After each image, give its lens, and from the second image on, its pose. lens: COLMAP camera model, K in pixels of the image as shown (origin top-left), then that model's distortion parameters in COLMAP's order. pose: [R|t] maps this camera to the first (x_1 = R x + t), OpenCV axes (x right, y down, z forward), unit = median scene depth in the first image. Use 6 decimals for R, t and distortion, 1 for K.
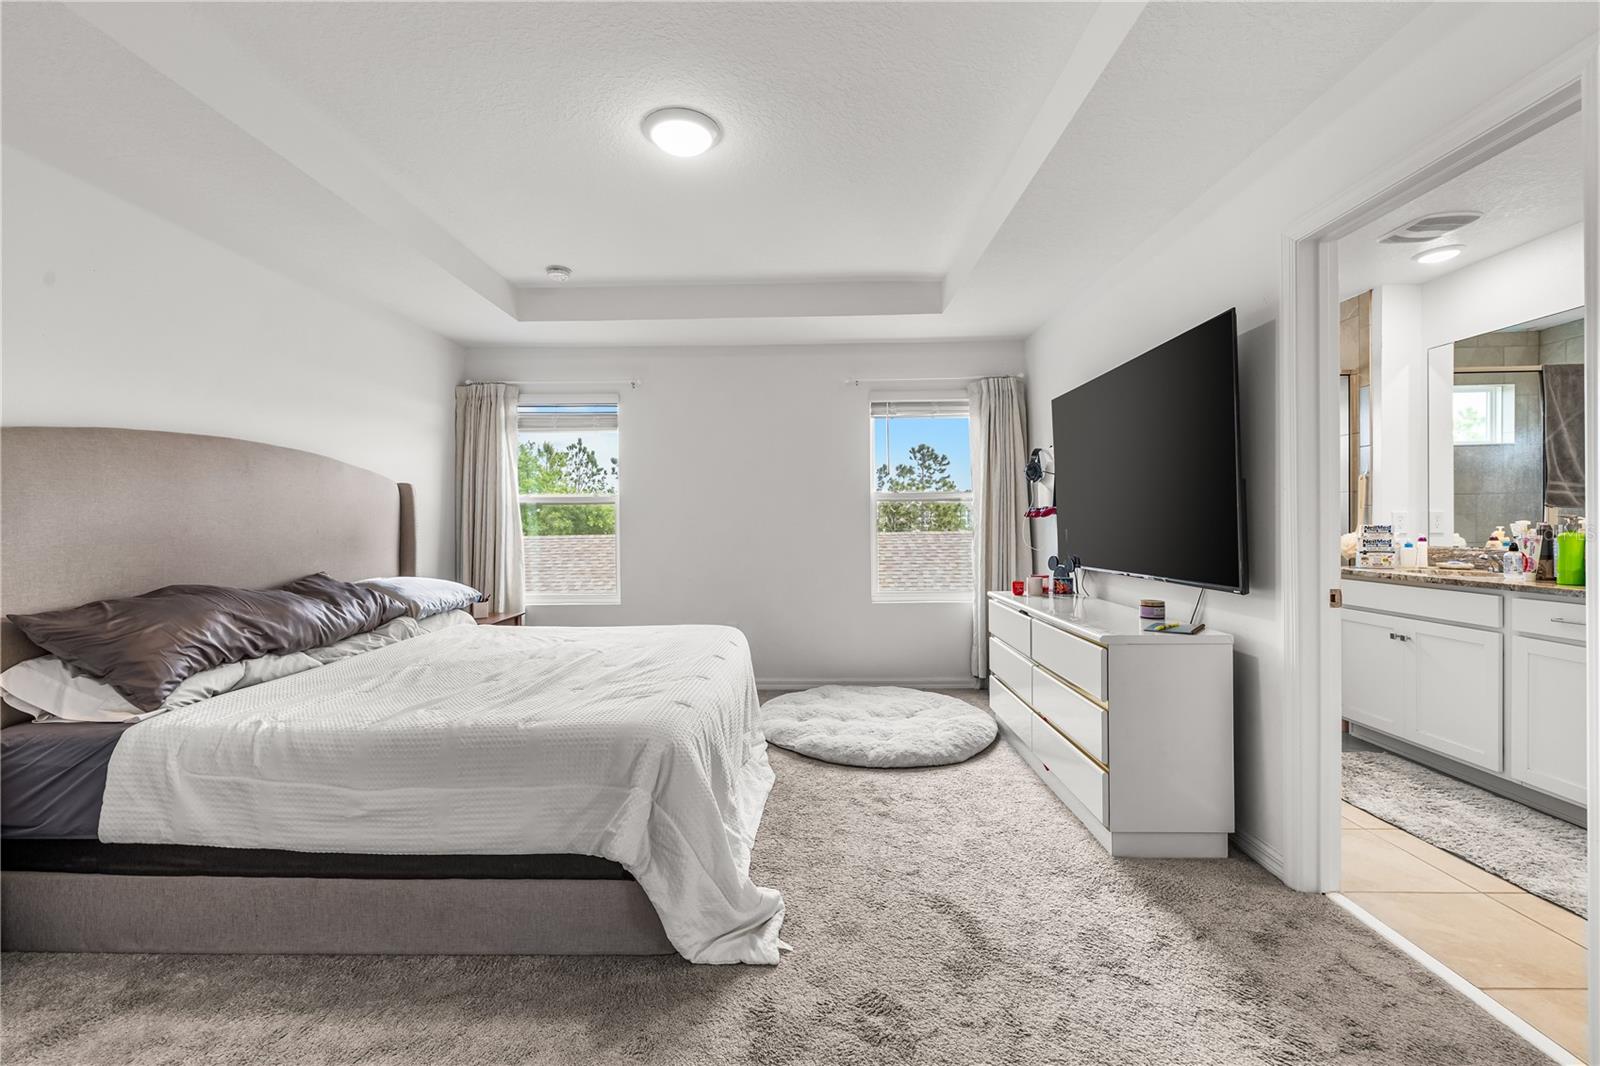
lens RADIAL K [[674.3, 0, 795.4], [0, 674.3, 524.4], [0, 0, 1]] dist [0.000435, -0.000035]
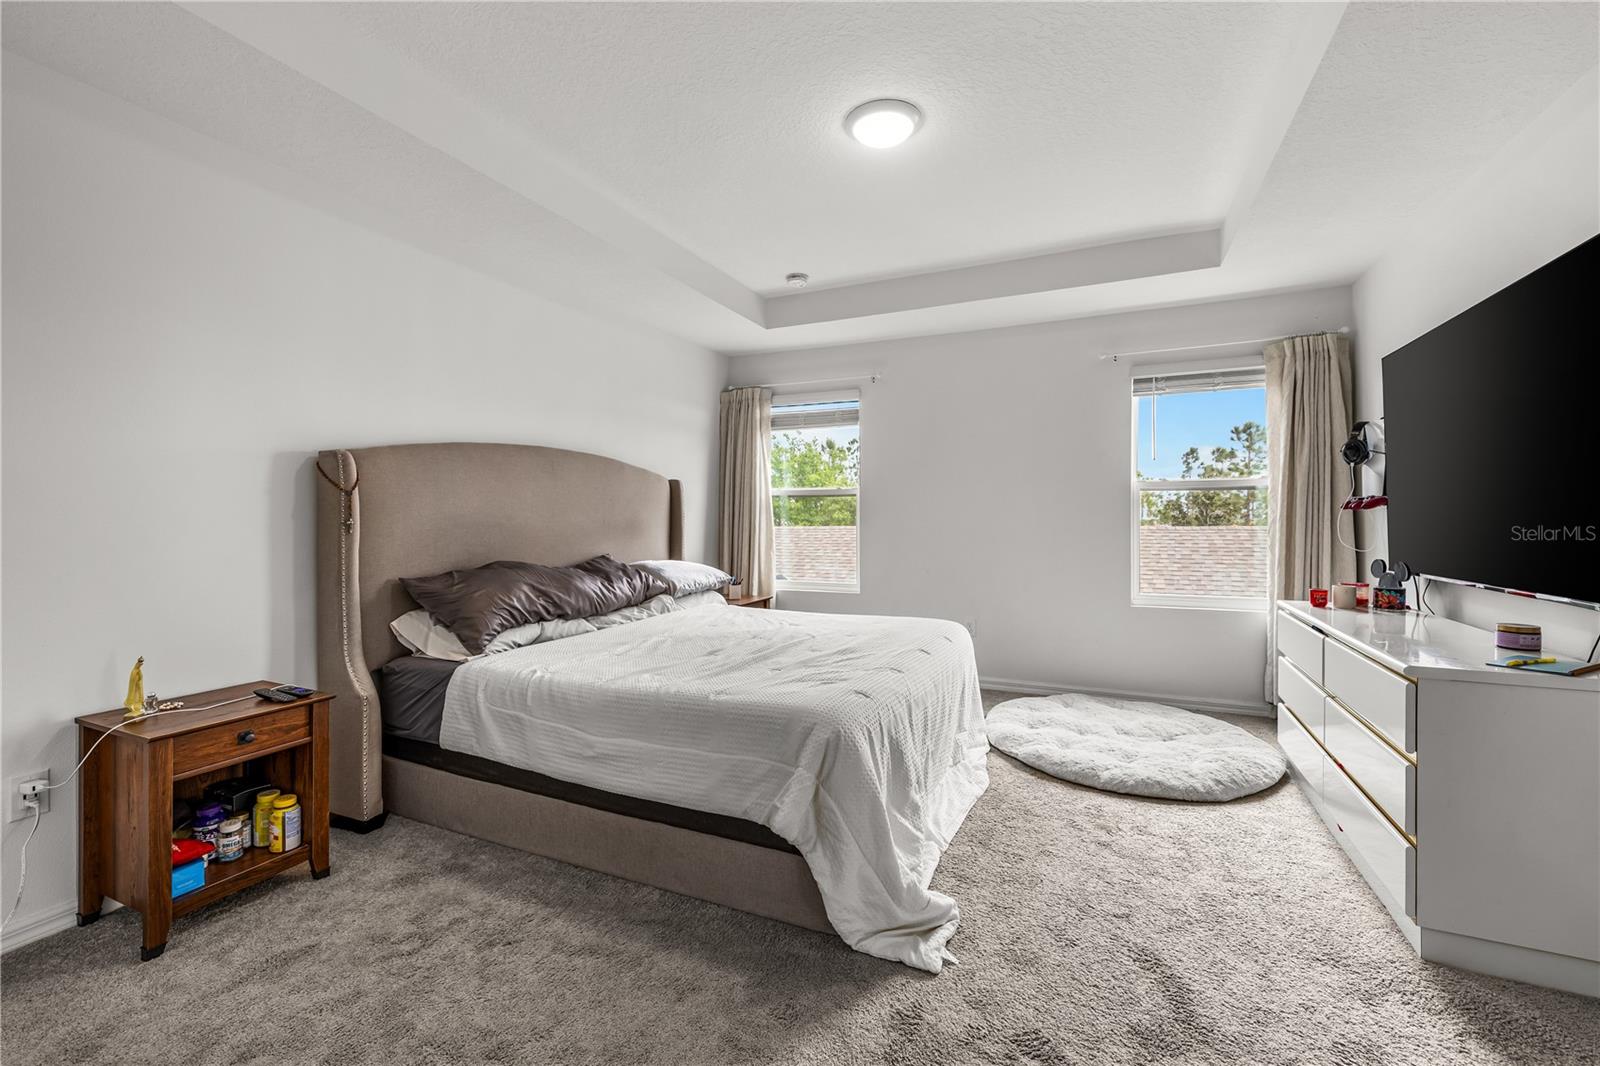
lens RADIAL K [[674.3, 0, 794.3], [0, 674.3, 521.0], [0, 0, 1]] dist [0.000435, -0.000035]
pose [[0.916456, 0.007547, -0.400064, 0.120970], [-0.004535, 0.999954, 0.008475, -0.000985], [0.400109, -0.005953, 0.916448, 0.028675]]
